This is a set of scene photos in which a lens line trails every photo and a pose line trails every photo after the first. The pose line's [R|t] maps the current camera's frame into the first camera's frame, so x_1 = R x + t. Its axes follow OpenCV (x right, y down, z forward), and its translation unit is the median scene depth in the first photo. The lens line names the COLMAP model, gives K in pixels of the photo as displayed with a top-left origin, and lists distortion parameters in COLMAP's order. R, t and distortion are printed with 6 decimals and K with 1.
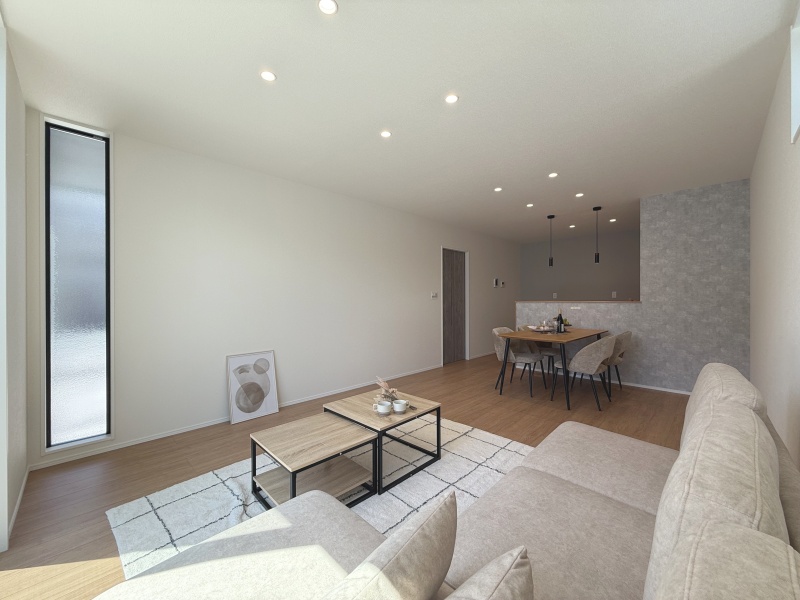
lens RADIAL K [[317.5, 0, 396.1], [0, 317.5, 297.5], [0, 0, 1]] dist [-0.000763, -0.000044]
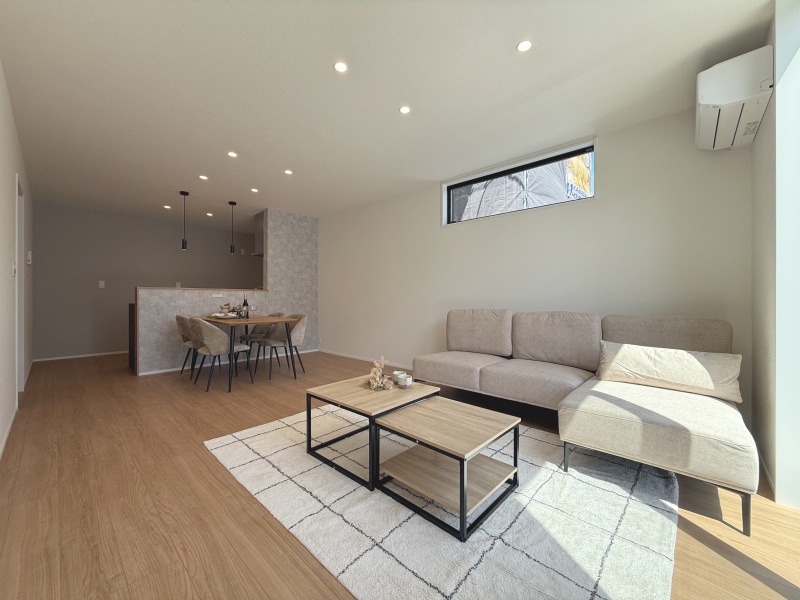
lens RADIAL K [[317.5, 0, 396.1], [0, 317.5, 297.5], [0, 0, 1]] dist [-0.000763, -0.000044]
pose [[-0.039202, 0.006773, 0.999208, -0.613364], [-0.004305, 0.999967, -0.006947, 0.058677], [-0.999222, -0.004574, -0.039172, 0.642859]]
